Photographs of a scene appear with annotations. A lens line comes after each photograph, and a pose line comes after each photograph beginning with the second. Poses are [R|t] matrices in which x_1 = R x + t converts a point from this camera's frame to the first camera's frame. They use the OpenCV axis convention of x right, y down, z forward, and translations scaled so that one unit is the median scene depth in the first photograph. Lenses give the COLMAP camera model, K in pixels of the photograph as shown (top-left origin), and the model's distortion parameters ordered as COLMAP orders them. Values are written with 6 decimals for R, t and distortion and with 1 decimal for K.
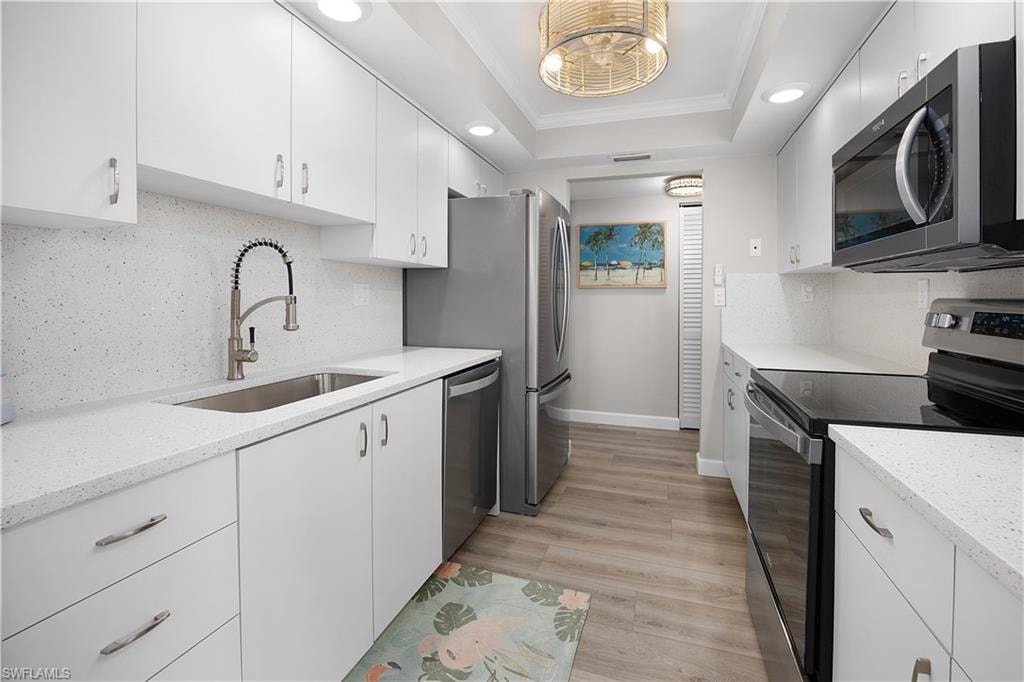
lens RADIAL K [[451.3, 0, 512.4], [0, 451.3, 316.3], [0, 0, 1]] dist [-0.016245, 0.000569]
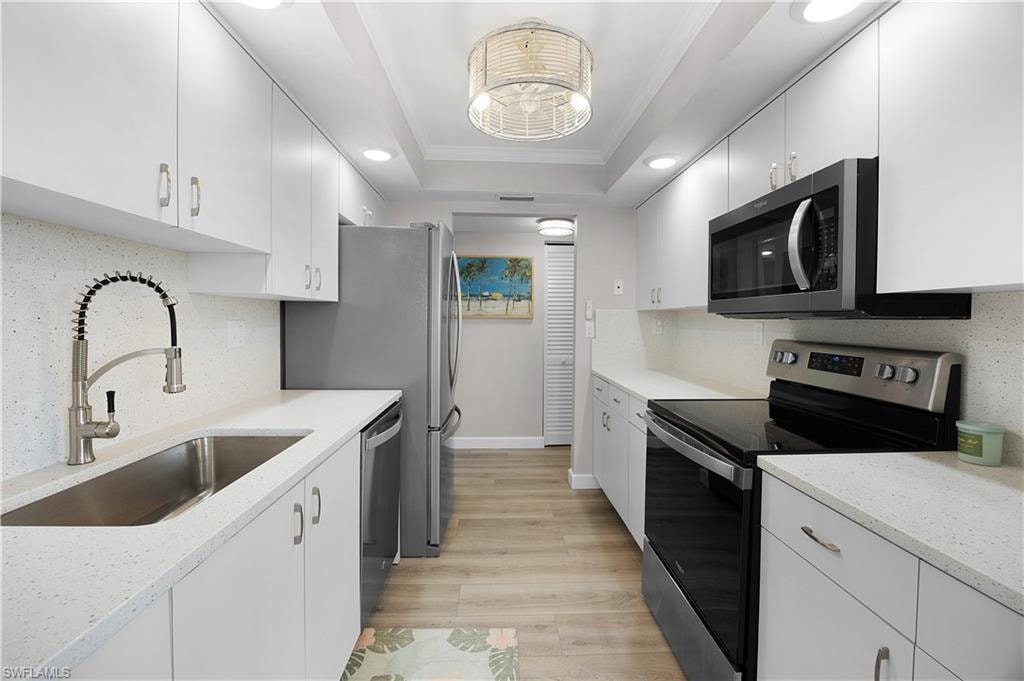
lens RADIAL K [[435.2, 0, 512.6], [0, 435.2, 340.2], [0, 0, 1]] dist [-0.015468, 0.000382]
pose [[0.932495, -0.013970, 0.360911, -0.166914], [0.010557, 0.999879, 0.011426, -0.046352], [-0.361027, -0.006845, 0.932530, 0.080038]]
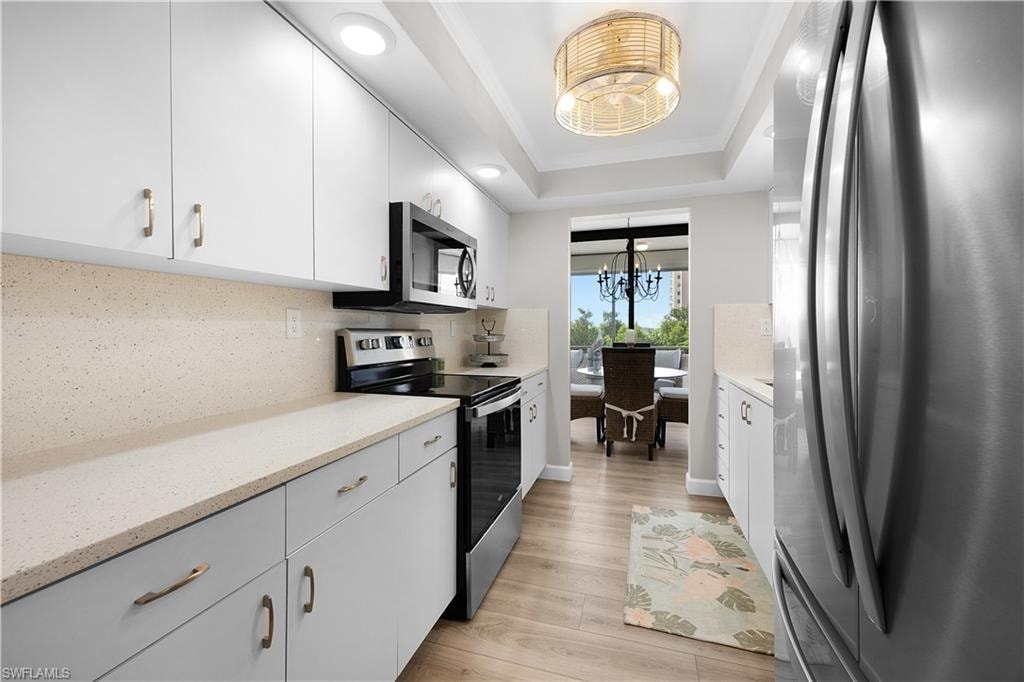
lens RADIAL K [[435.2, 0, 512.6], [0, 435.2, 340.7], [0, 0, 1]] dist [-0.015468, 0.000382]
pose [[-0.999302, -0.000739, -0.037362, 0.431460], [-0.003128, 0.997951, 0.063908, -0.065662], [0.037238, 0.063980, -0.997256, 1.788510]]
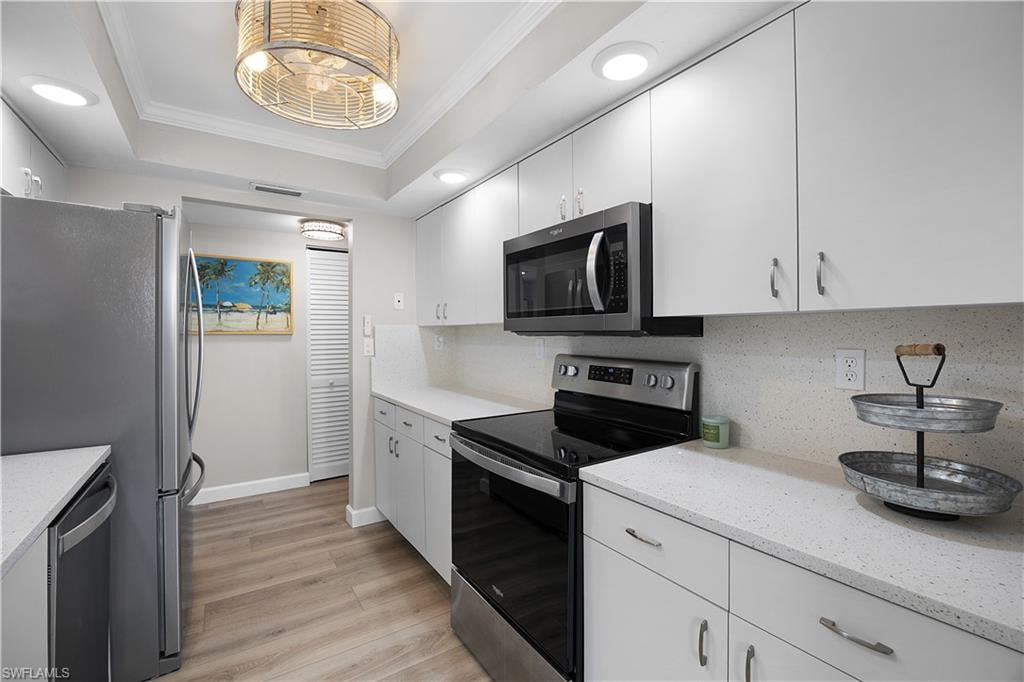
lens RADIAL K [[445.4, 0, 512.0], [0, 445.4, 341.0], [0, 0, 1]] dist [-0.018390, 0.000931]
pose [[0.606952, -0.019108, 0.794509, -0.211202], [0.034200, 0.999413, -0.002091, -0.065054], [-0.794002, 0.028441, 0.607249, 0.192539]]
